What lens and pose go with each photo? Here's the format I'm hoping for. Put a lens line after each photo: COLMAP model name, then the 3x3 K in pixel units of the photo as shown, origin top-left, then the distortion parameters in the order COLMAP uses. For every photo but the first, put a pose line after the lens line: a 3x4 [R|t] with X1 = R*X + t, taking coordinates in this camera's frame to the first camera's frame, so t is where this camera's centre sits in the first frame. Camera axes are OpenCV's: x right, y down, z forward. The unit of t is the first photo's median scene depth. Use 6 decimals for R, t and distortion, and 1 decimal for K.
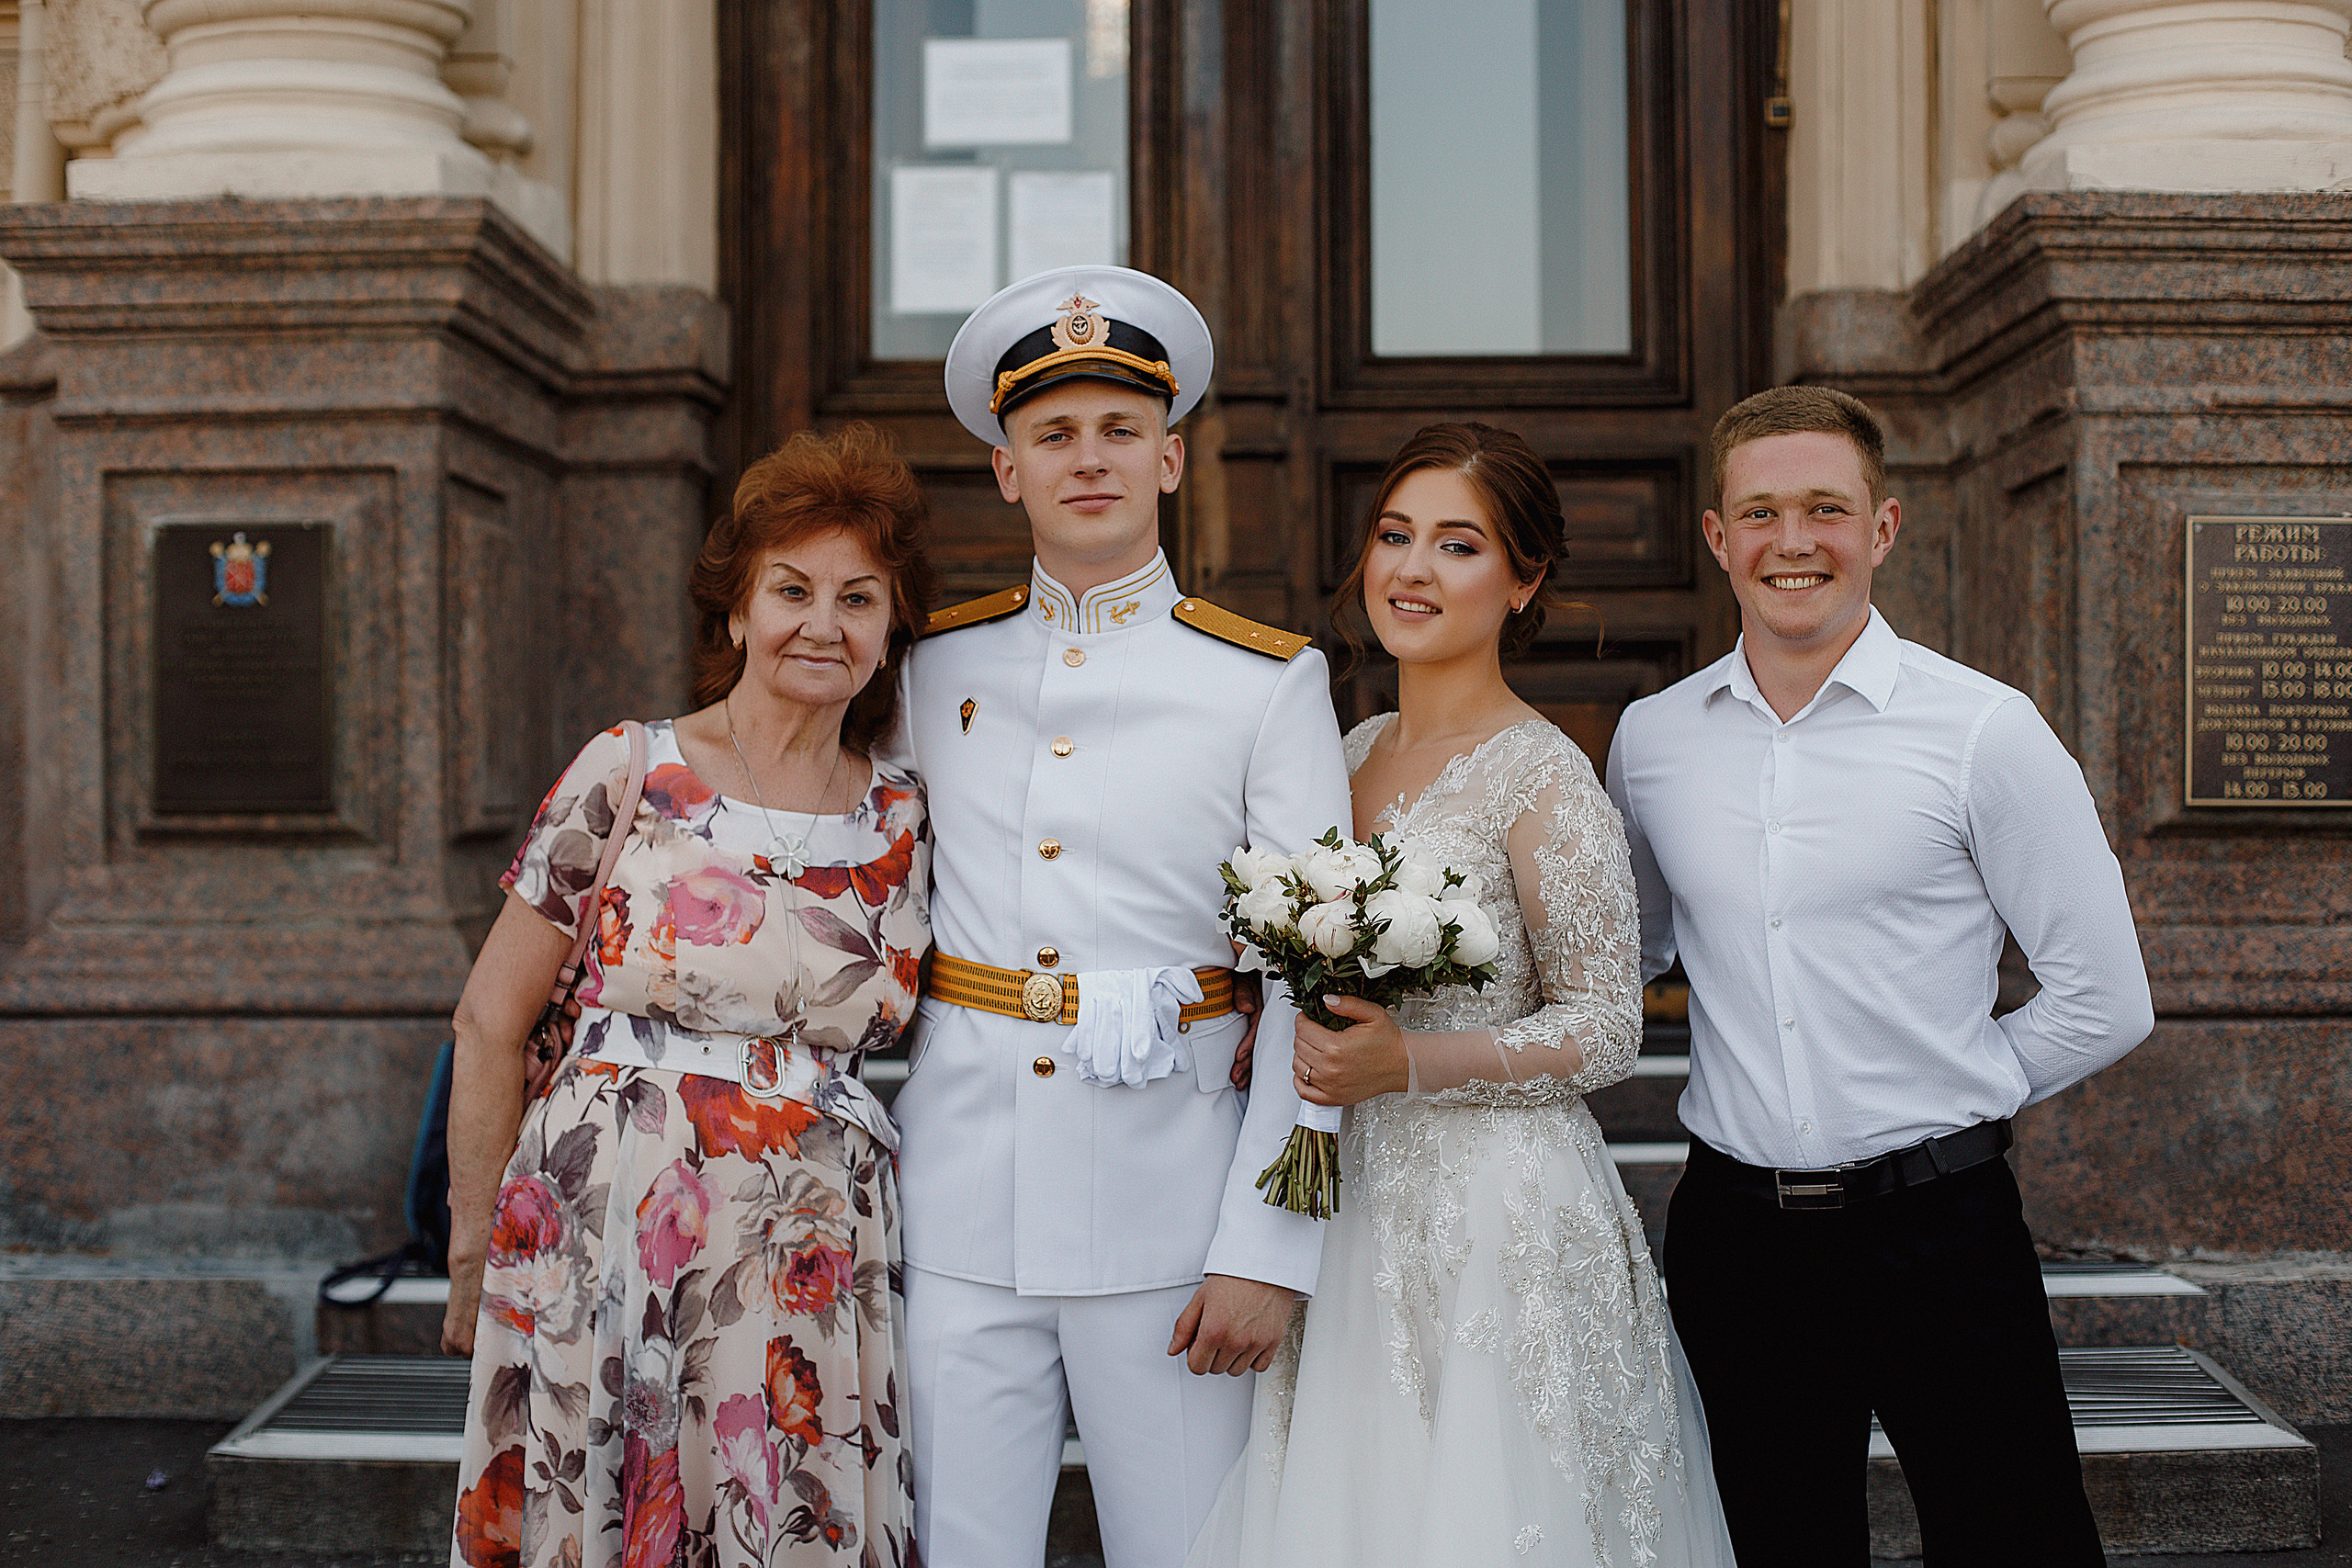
lens RADIAL K [[3469.7, 0, 1176.0], [0, 3469.7, 784.0], [0, 0, 1]] dist [-0.135016, 0.076572]
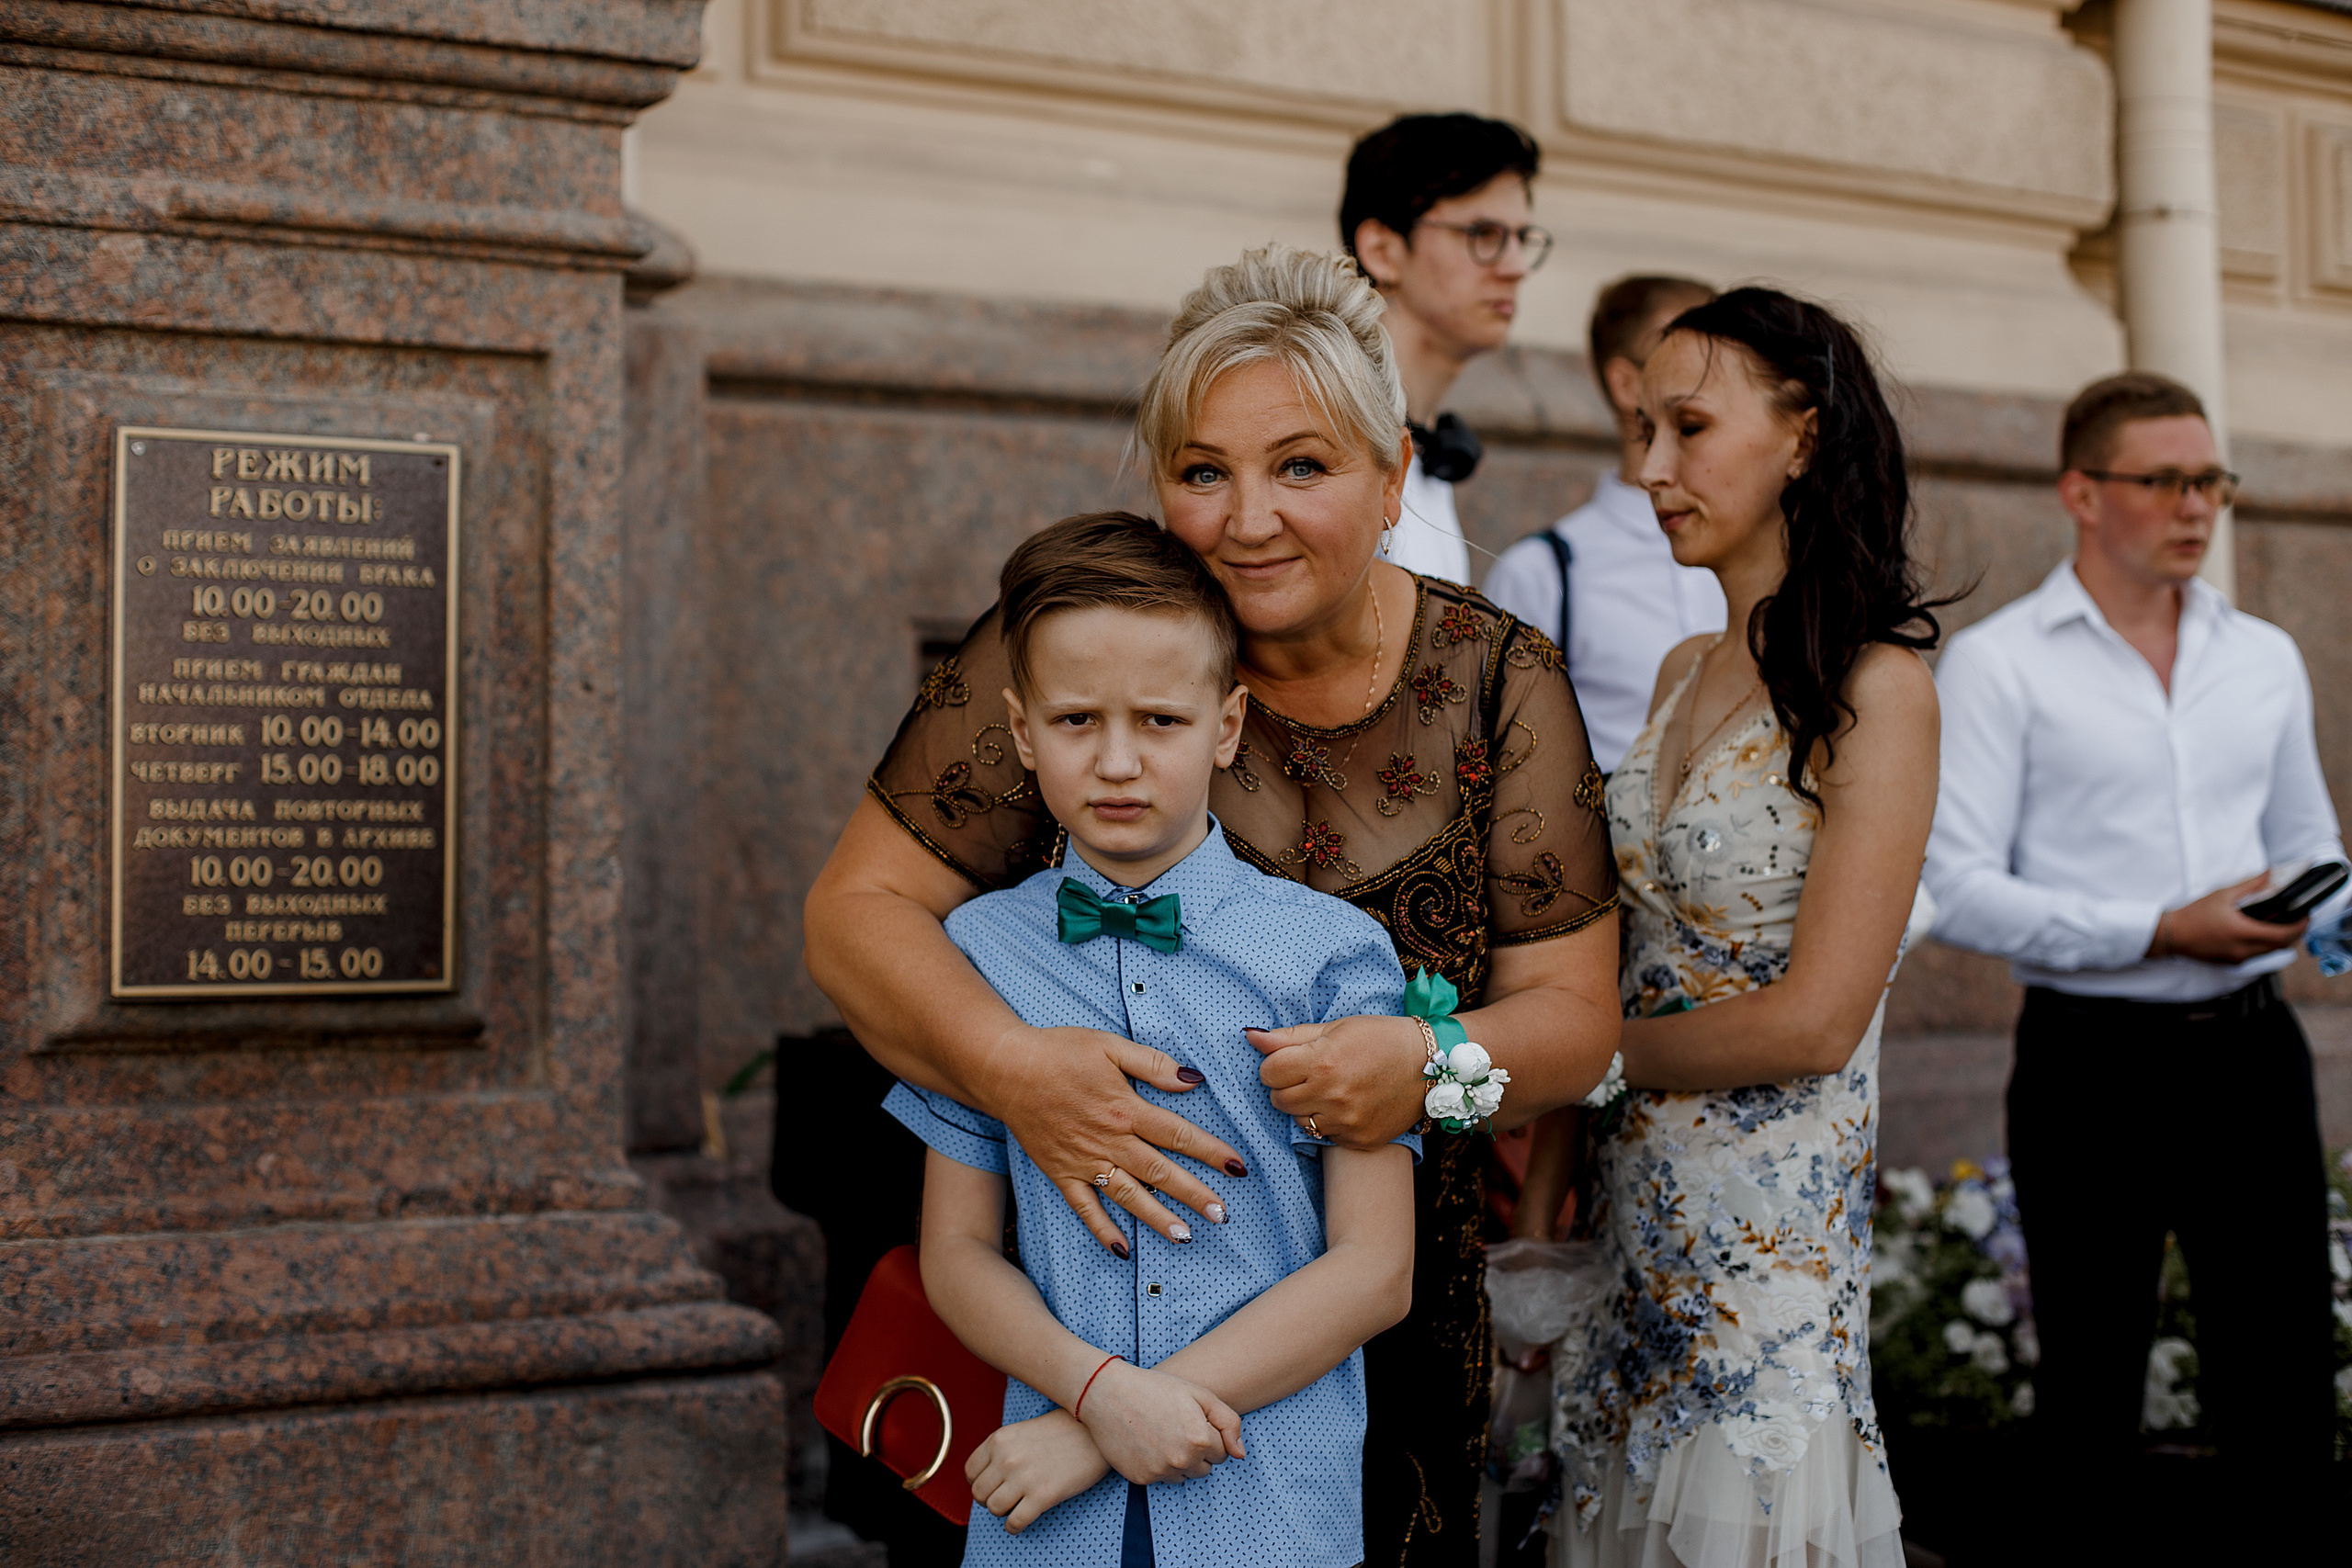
lens RADIAL K [[3424.0, 0, 1179.6], [0, 3424.0, 783.1], [0, 0, 1]] dist [-0.134812, 0.069070]
pose [[0.830883, 0.004193, 0.556431, 0.146722], [0.002060, 0.999942, -0.010612, -0.019521], [-0.556443, 0.009964, 0.830826, 0.494439]]
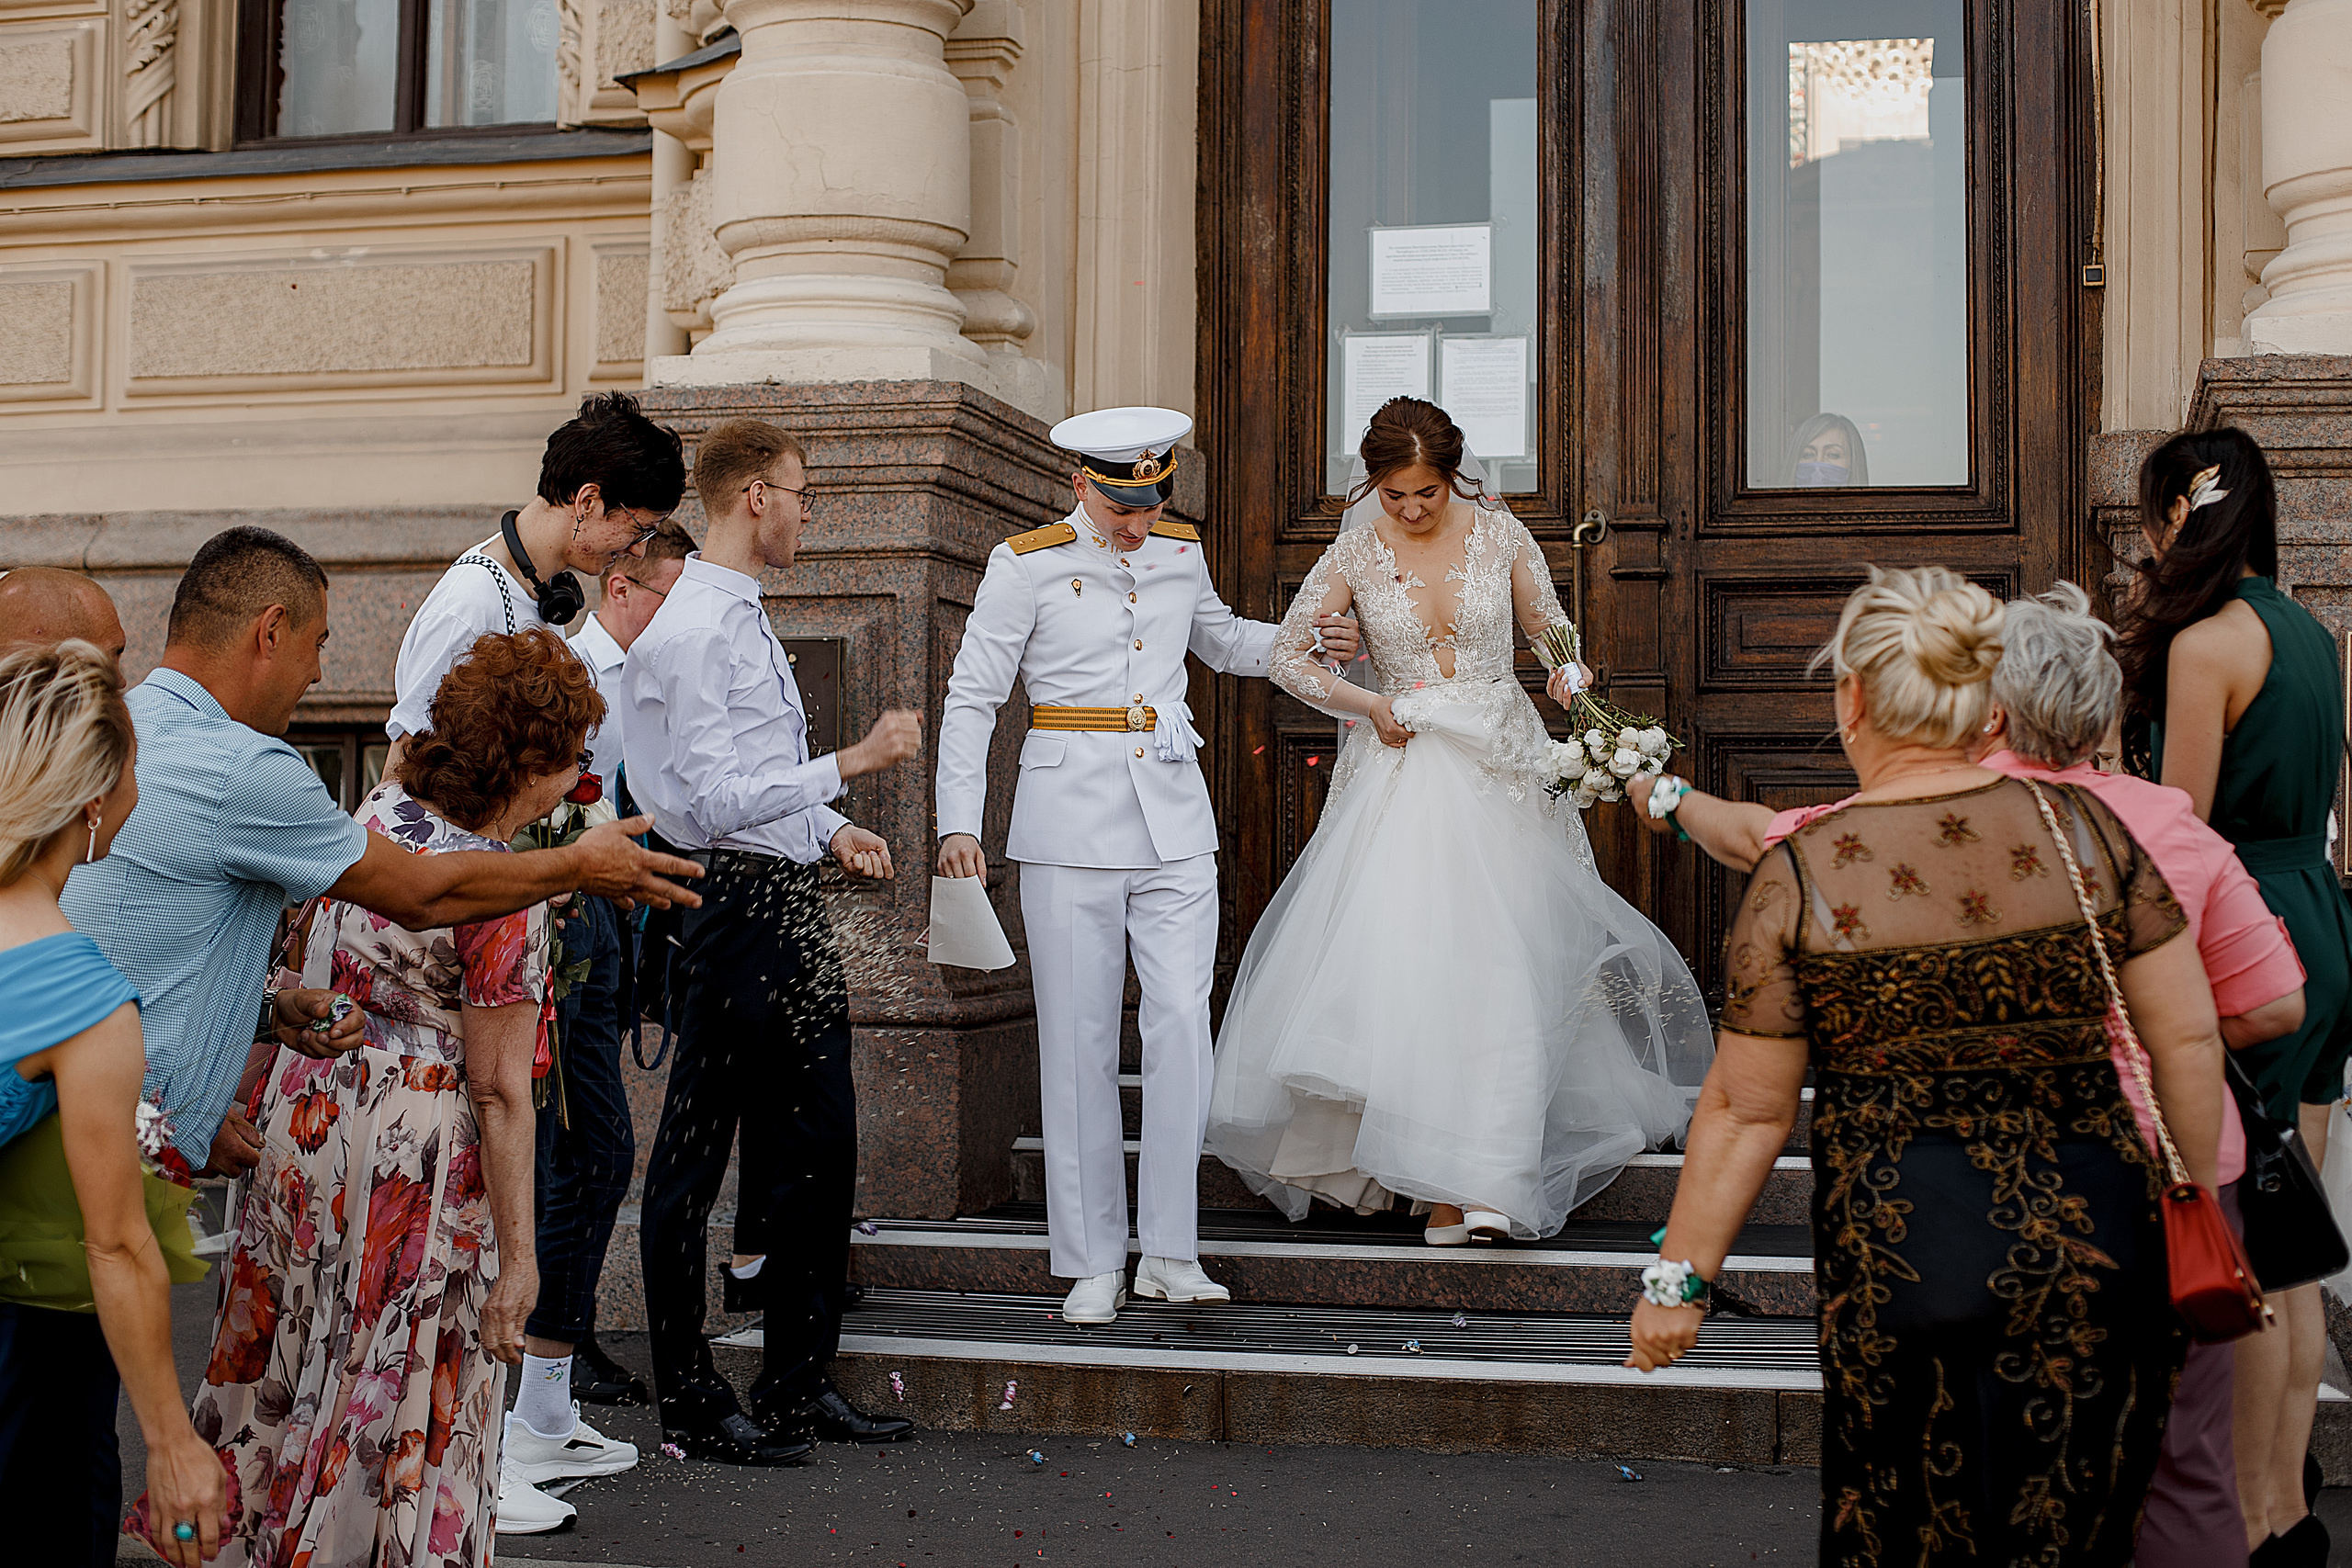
lens RADIAL K [[3550.2, 0, 1176.0], [0, 3550.2, 784.0], [0, 0, 1]] dist [-0.138301, 0.074363]
pose [[0.976046, 0.006821, -0.217459, 0.162024], [-0.012249, 0.999646, -0.023622, 0.007877], [0.217221, 0.025720, 0.975784, -0.257581]]
